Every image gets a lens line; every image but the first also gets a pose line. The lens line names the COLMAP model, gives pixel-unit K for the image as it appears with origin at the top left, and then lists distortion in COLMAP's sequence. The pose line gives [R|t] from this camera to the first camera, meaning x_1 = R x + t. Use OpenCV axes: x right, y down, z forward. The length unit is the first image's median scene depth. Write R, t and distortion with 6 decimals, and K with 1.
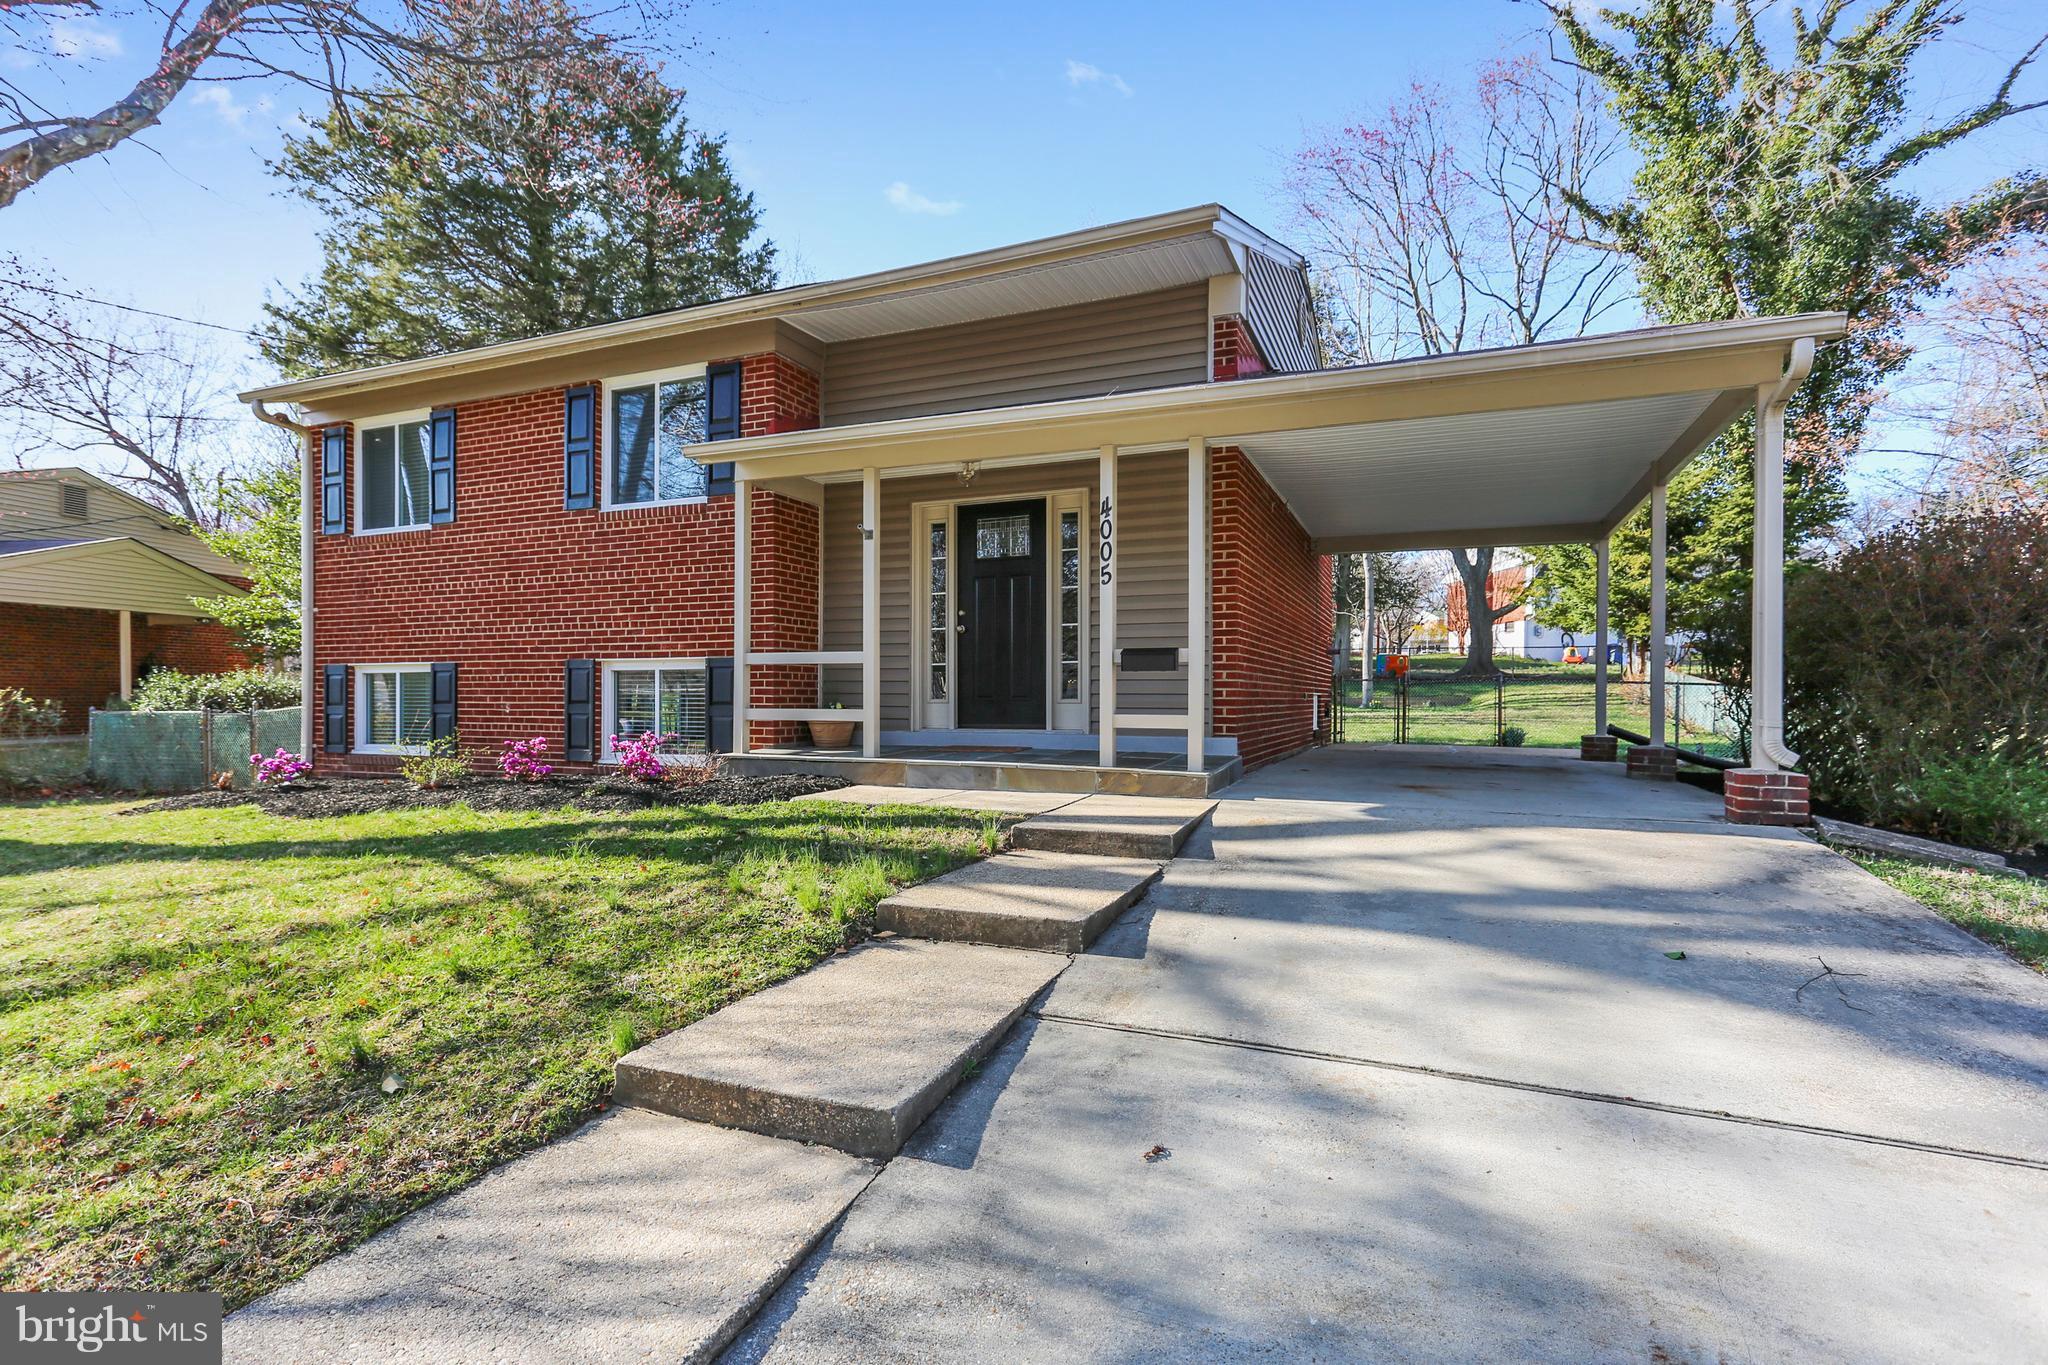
lens RADIAL K [[1000.9, 0, 1022.5], [0, 1000.9, 697.0], [0, 0, 1]] dist [-0.003508, 0.000980]
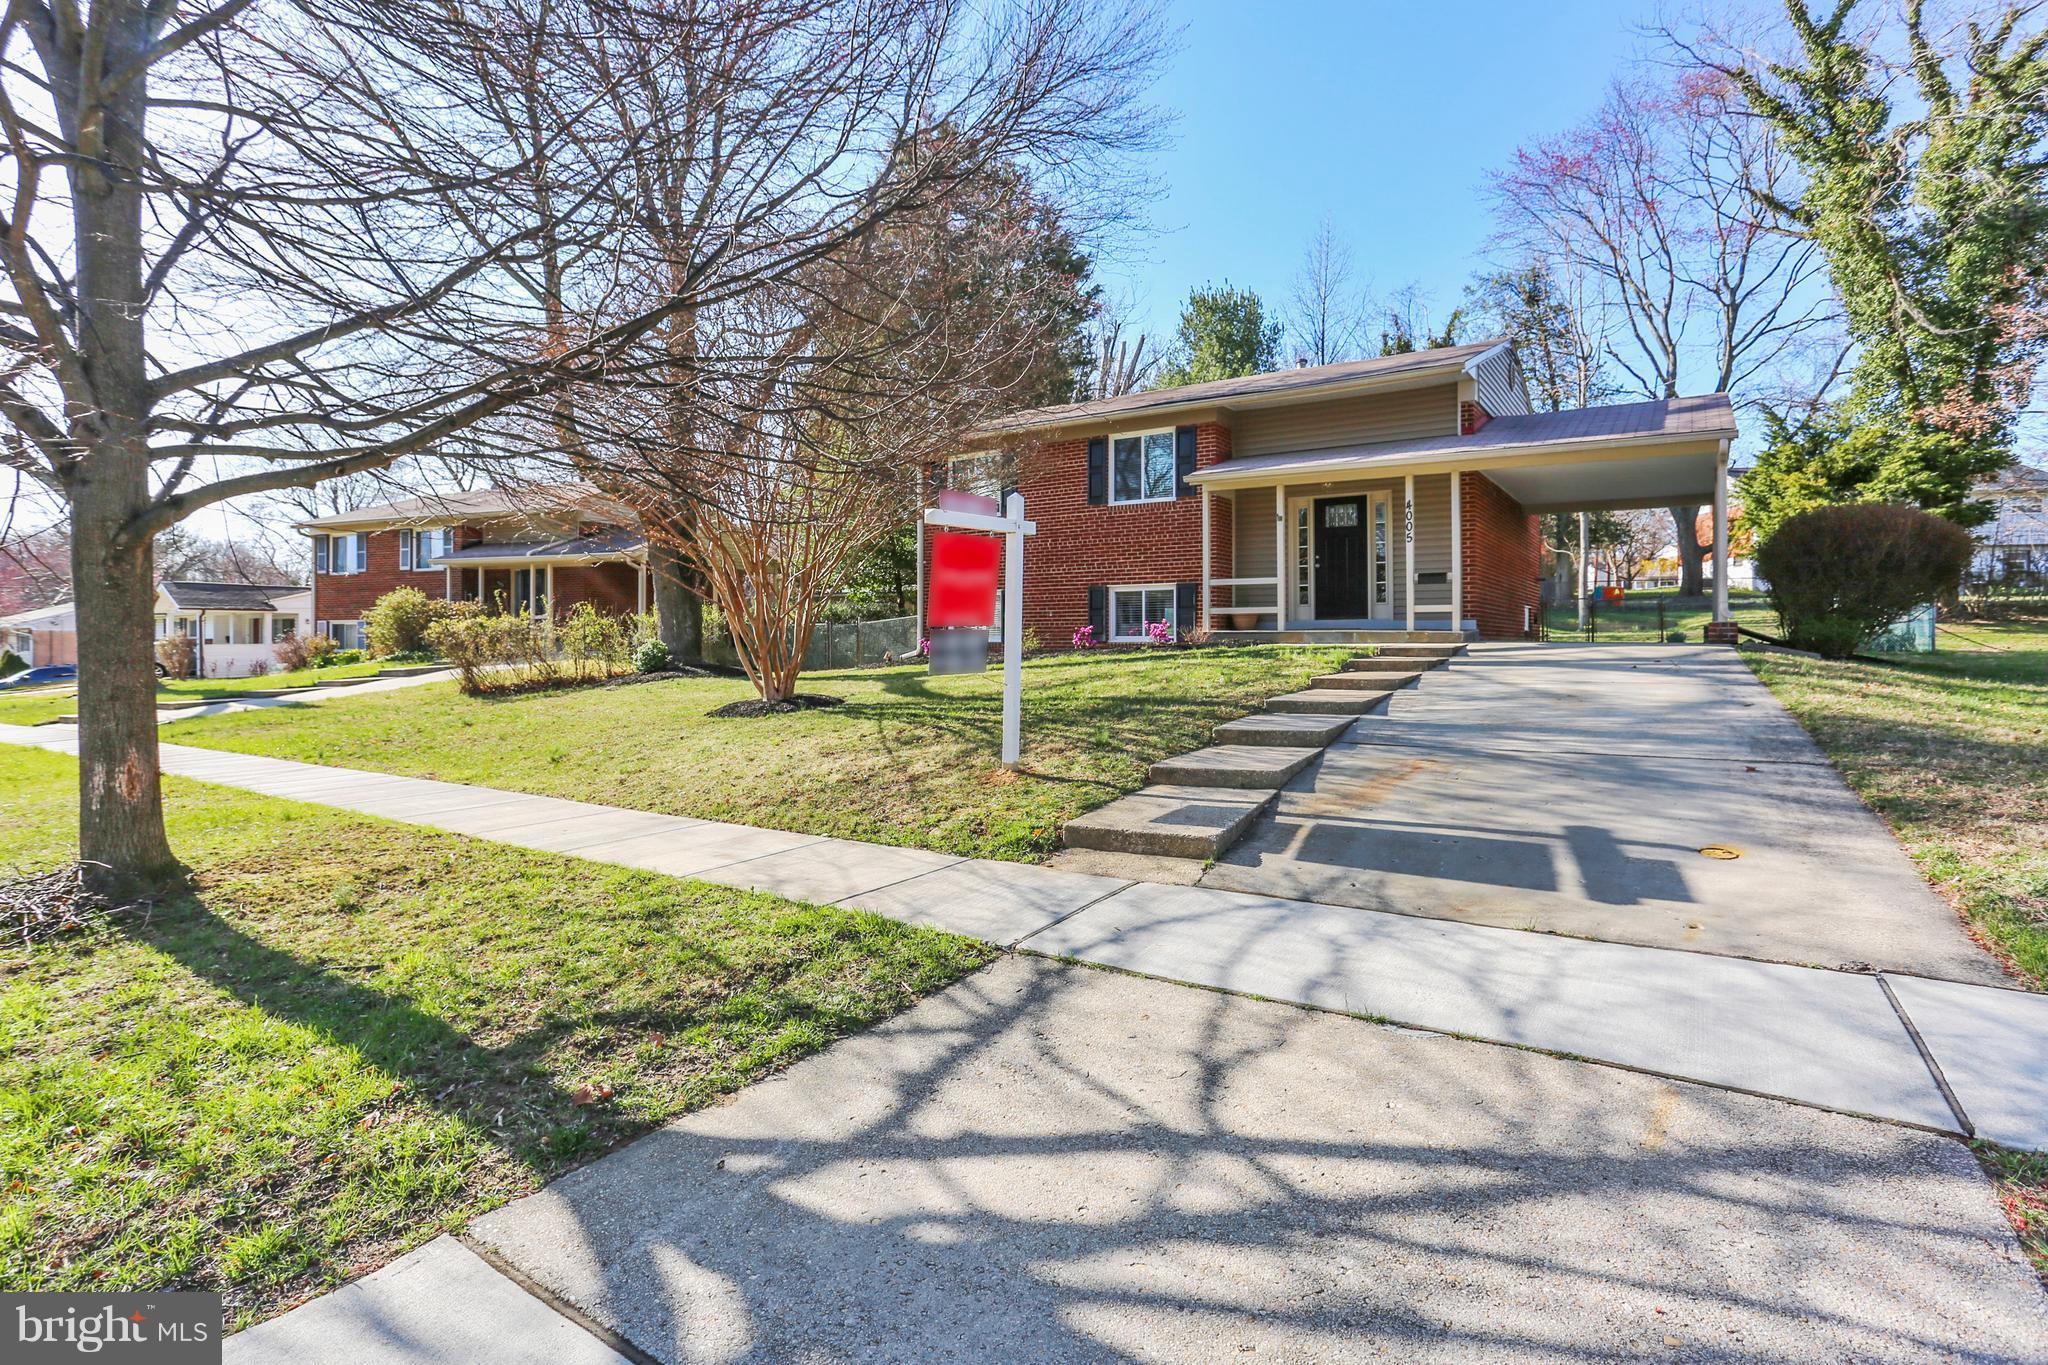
lens RADIAL K [[1062.1, 0, 1030.3], [0, 1062.1, 633.3], [0, 0, 1]] dist [-0.001896, 0.001347]
pose [[0.986106, -0.003520, -0.166078, -0.239836], [0.001561, 0.999928, -0.011920, 0.073277], [0.166108, 0.011495, 0.986041, -0.942757]]
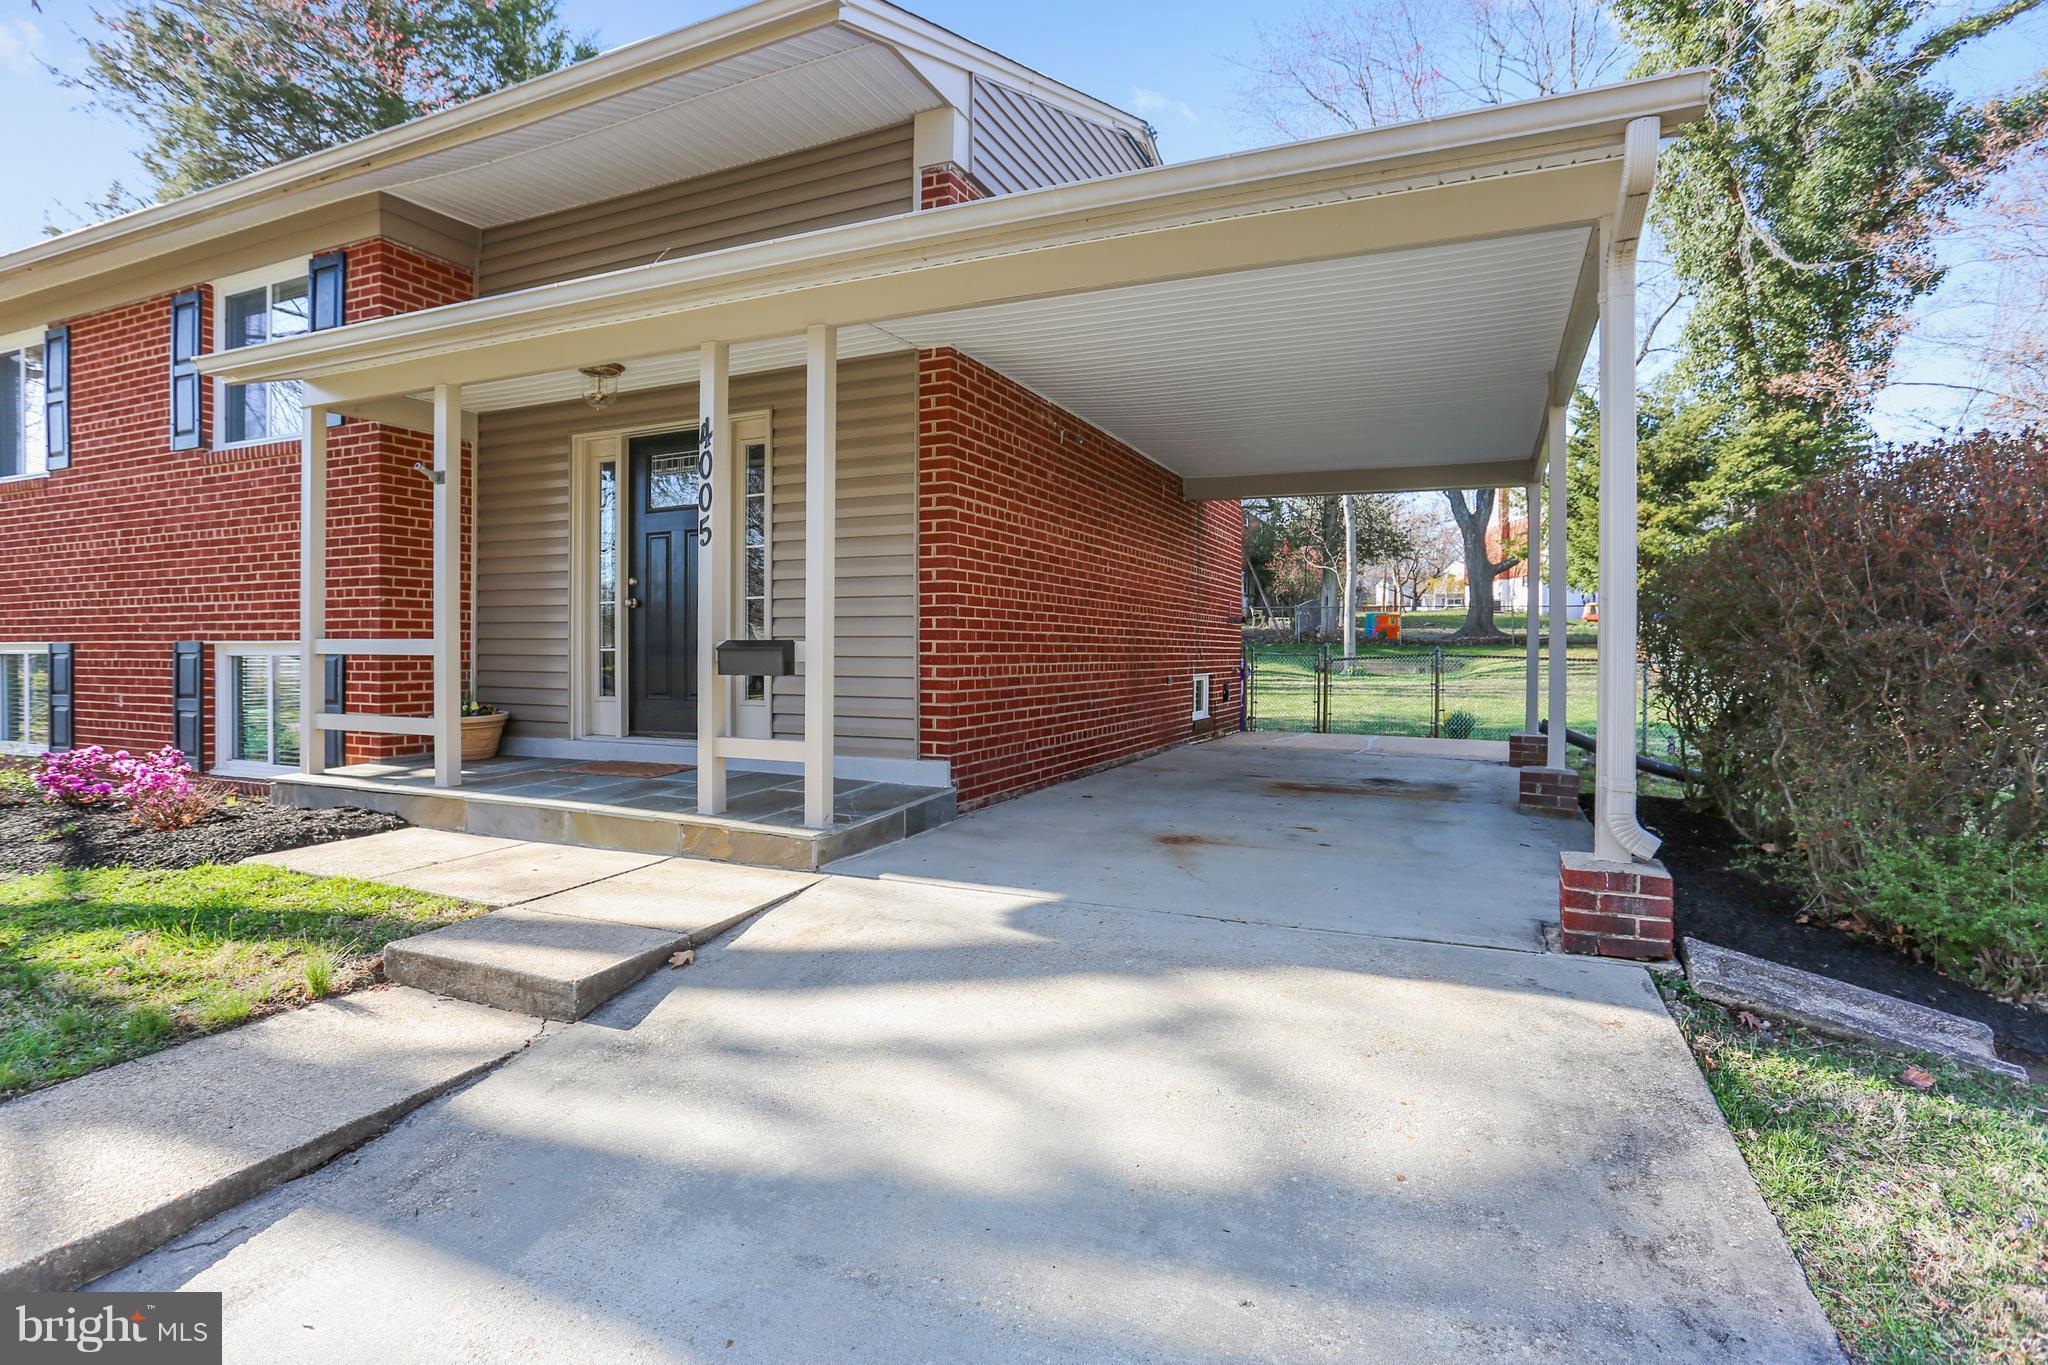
lens RADIAL K [[1044.3, 0, 1031.7], [0, 1044.3, 658.3], [0, 0, 1]] dist [-0.060352, 0.028233]
pose [[0.999861, -0.000378, -0.016672, 0.230413], [0.000493, 0.999976, 0.006897, -0.029432], [0.016669, -0.006905, 0.999837, 0.216380]]
